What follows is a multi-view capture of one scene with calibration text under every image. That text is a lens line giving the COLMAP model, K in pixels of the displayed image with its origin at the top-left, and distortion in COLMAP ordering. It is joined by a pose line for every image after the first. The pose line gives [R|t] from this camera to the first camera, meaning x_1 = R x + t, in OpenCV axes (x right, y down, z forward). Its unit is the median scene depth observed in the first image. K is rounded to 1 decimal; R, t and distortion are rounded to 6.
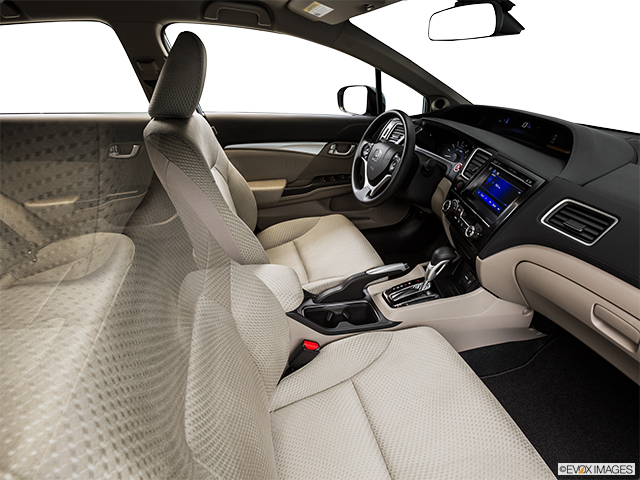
lens RADIAL K [[336.0, 0, 326.4], [0, 336.0, 233.5], [0, 0, 1]] dist [-0.019263, 0.007909]
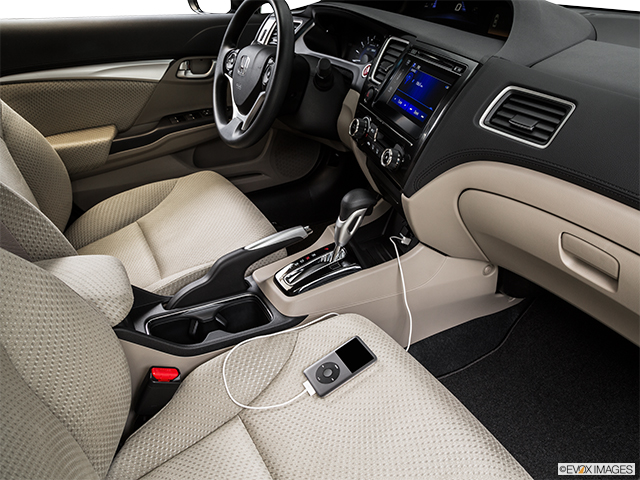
lens RADIAL K [[491.9, 0, 320.8], [0, 491.9, 234.7], [0, 0, 1]] dist [-0.077594, 0.018238]
pose [[0.973940, -0.144375, 0.174921, 0.091969], [0.136521, 0.989042, 0.056192, 0.054222], [-0.181117, -0.030847, 0.982978, 0.070617]]
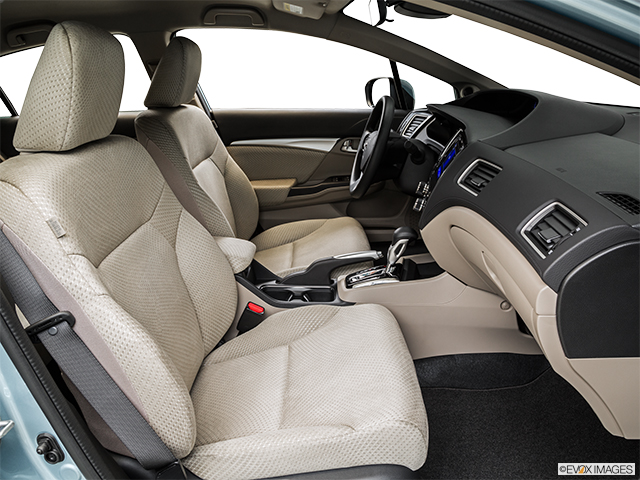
lens RADIAL K [[491.9, 0, 323.7], [0, 491.9, 243.4], [0, 0, 1]] dist [-0.077594, 0.018238]
pose [[0.966786, 0.026956, -0.254163, 0.416435], [-0.057981, 0.991628, -0.115378, 0.225195], [0.248925, 0.126282, 0.960255, -0.330383]]
